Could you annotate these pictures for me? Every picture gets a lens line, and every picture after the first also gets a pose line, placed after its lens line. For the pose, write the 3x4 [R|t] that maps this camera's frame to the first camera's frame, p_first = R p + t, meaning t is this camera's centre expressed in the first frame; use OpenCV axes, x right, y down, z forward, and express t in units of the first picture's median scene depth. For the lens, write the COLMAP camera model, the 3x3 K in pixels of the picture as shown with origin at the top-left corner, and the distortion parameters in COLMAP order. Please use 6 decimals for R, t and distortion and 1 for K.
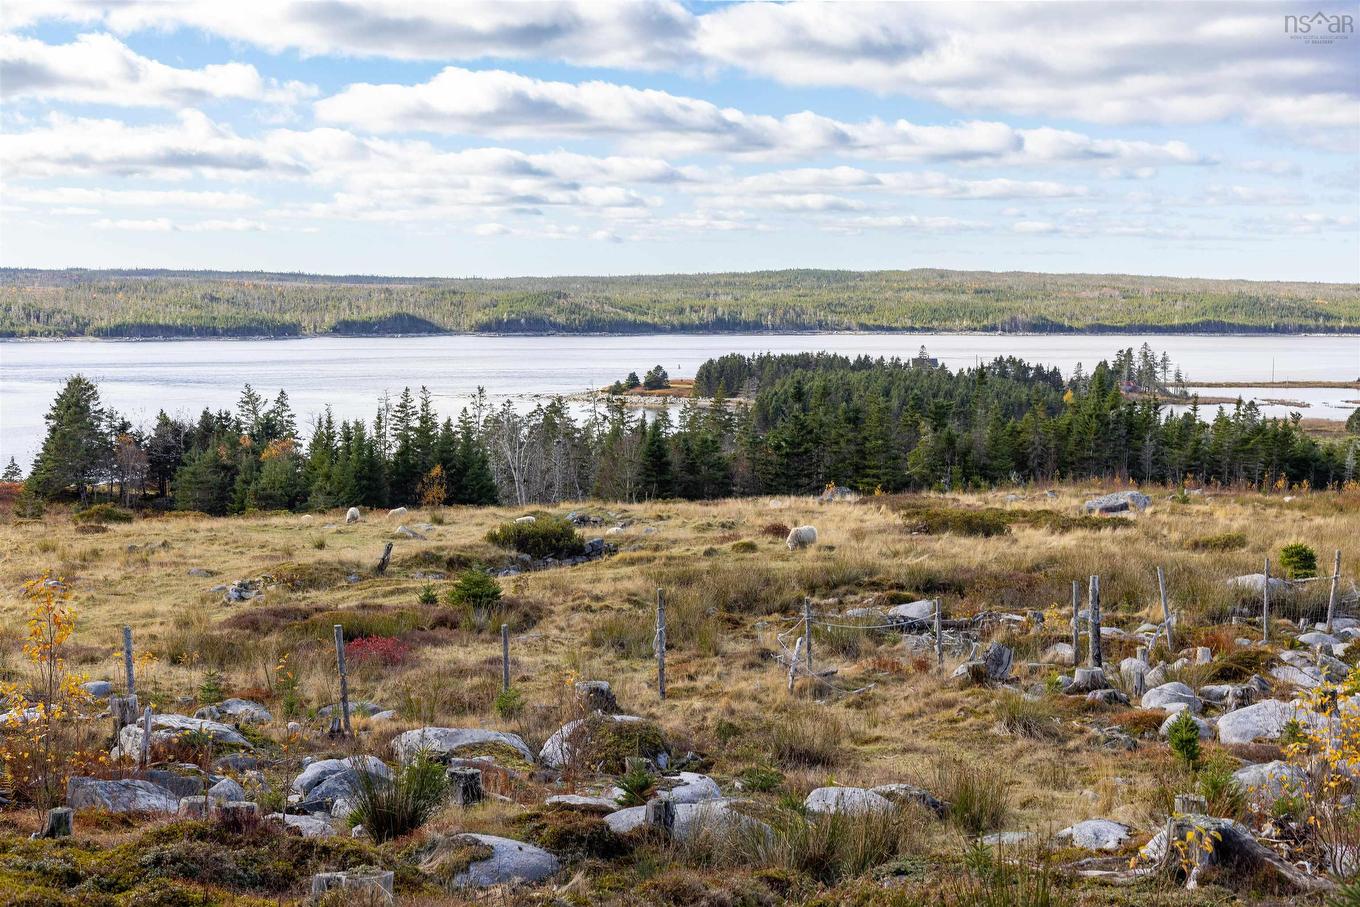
lens RADIAL K [[1956.0, 0, 680.0], [0, 1956.0, 453.5], [0, 0, 1]] dist [0.009077, 0.011584]
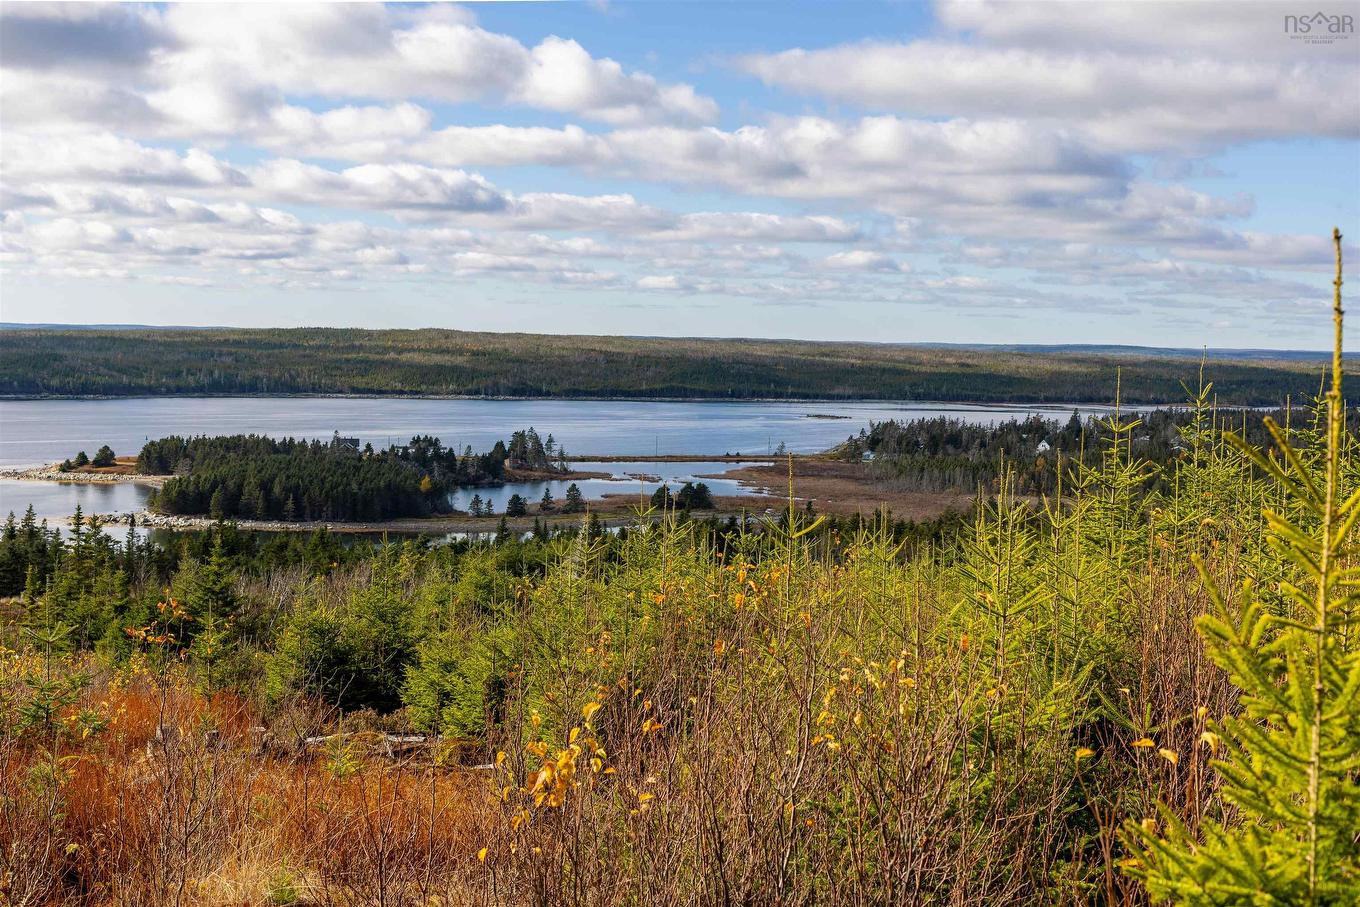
lens RADIAL K [[1956.0, 0, 680.0], [0, 1956.0, 453.5], [0, 0, 1]] dist [0.009077, 0.011584]
pose [[0.973724, 0.001545, 0.227726, 0.026462], [0.003528, 0.999755, -0.021870, -0.006894], [-0.227704, 0.022098, 0.973480, -0.089984]]
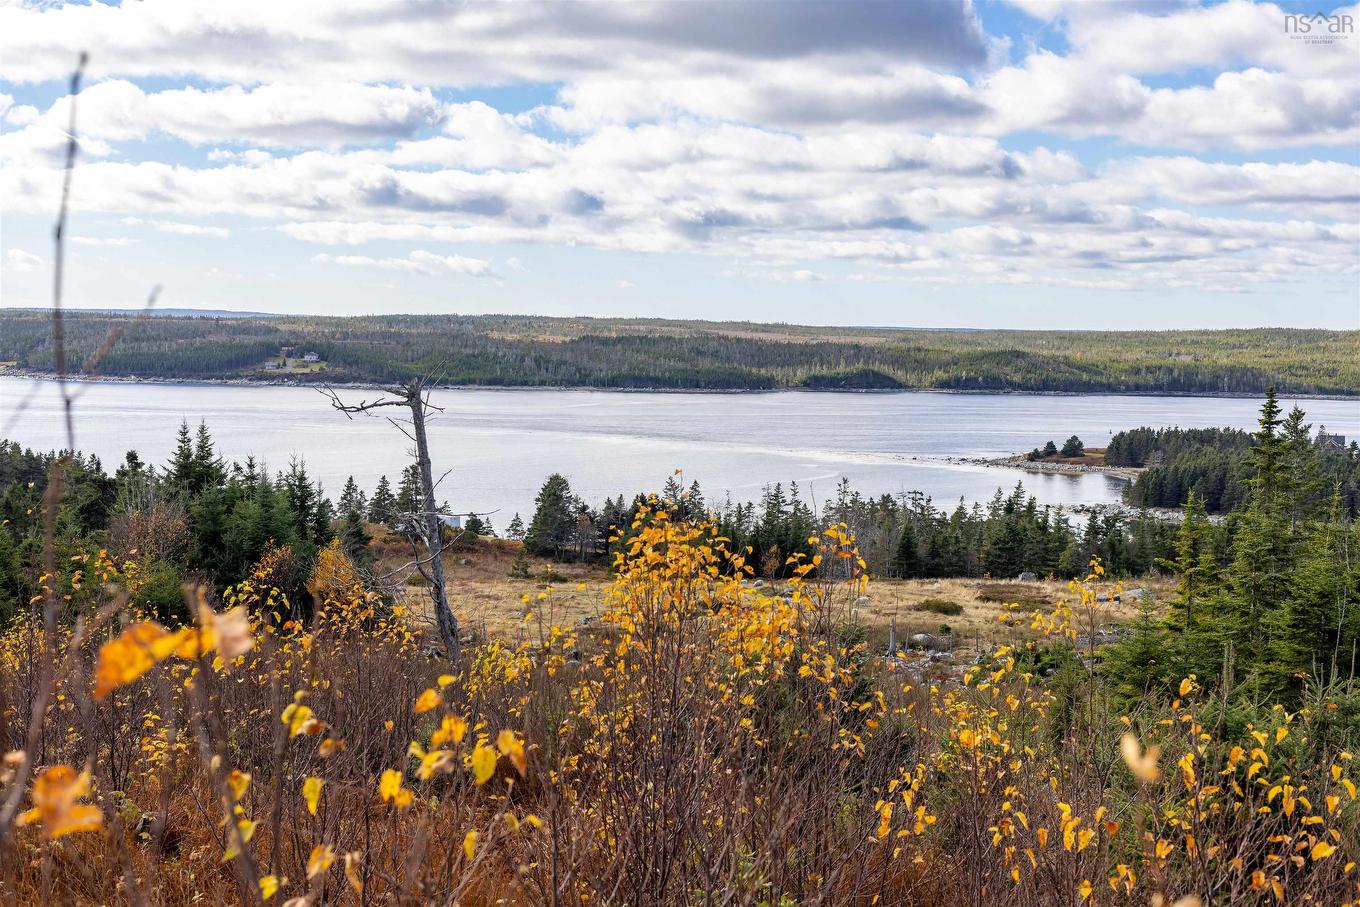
lens RADIAL K [[1924.2, 0, 680.0], [0, 1924.2, 453.5], [0, 0, 1]] dist [0.013823, -0.000714]
pose [[0.968982, 0.032070, -0.245041, 0.019330], [-0.037147, 0.999180, -0.016125, -0.004336], [0.244323, 0.024727, 0.969379, -0.054622]]
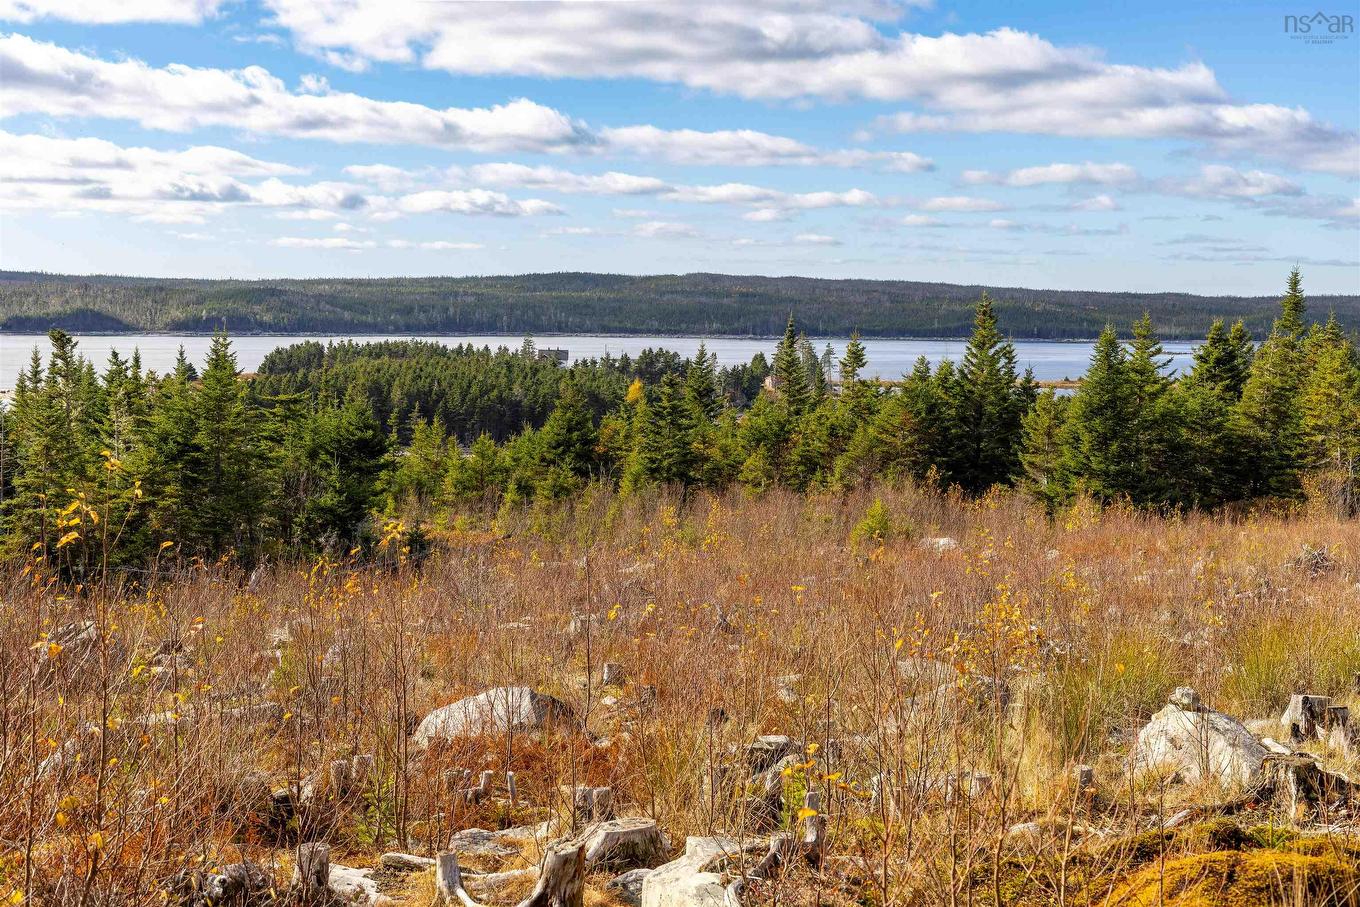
lens RADIAL K [[1939.6, 0, 651.2], [0, 1939.6, 453.7], [0, 0, 1]] dist [0.035437, -0.034119]
pose [[0.997308, 0.000430, 0.073328, 0.053463], [-0.000004, 0.999983, -0.005806, 0.000787], [-0.073329, 0.005790, 0.997291, 0.076852]]
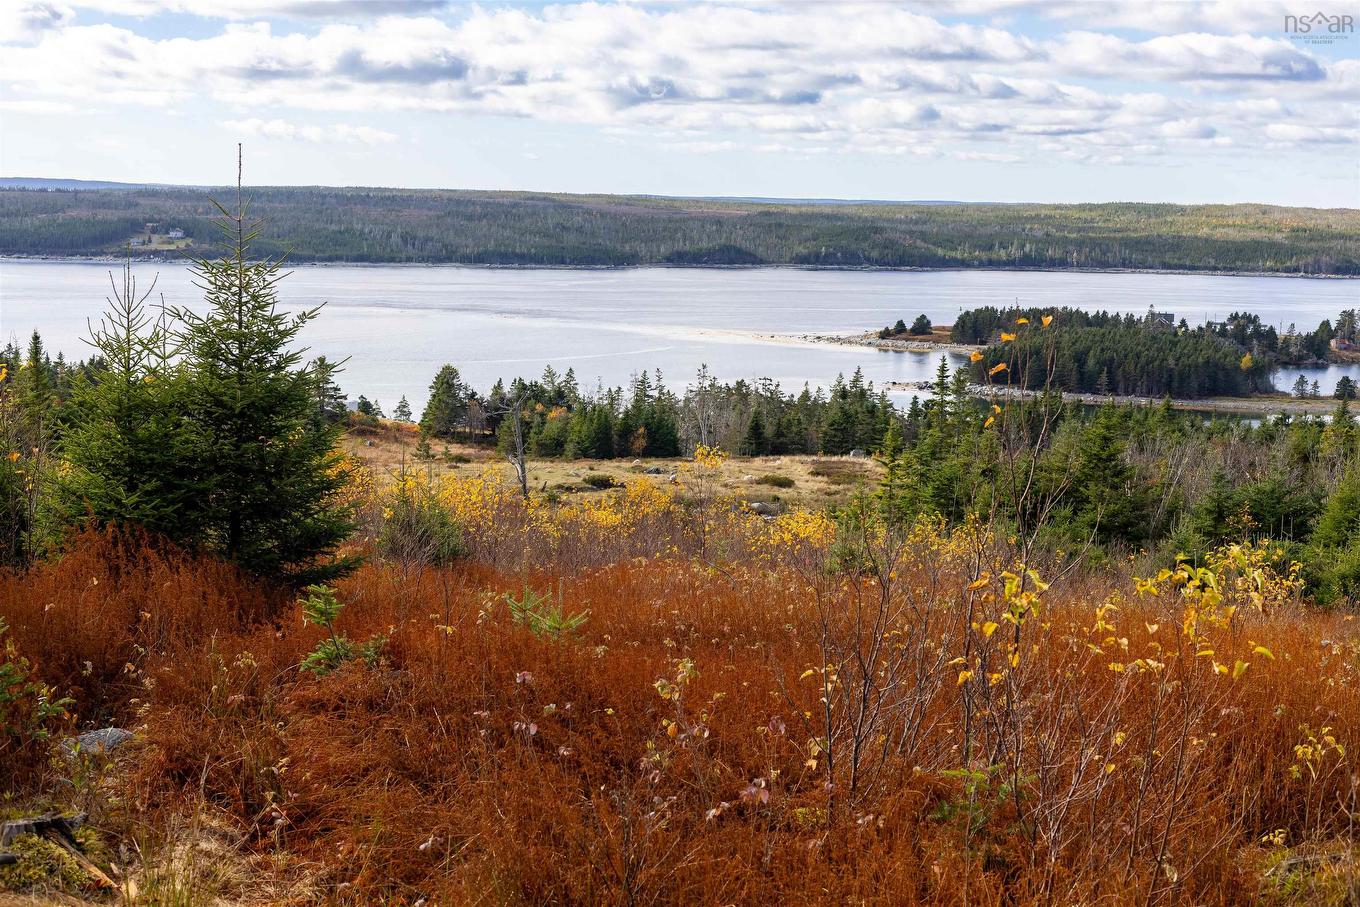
lens RADIAL K [[1930.2, 0, 680.0], [0, 1930.2, 453.5], [0, 0, 1]] dist [0.017185, 0.041393]
pose [[0.983958, 0.041304, -0.173555, 0.024001], [-0.033376, 0.998272, 0.048354, -0.006242], [0.175252, -0.041786, 0.983636, -0.080119]]
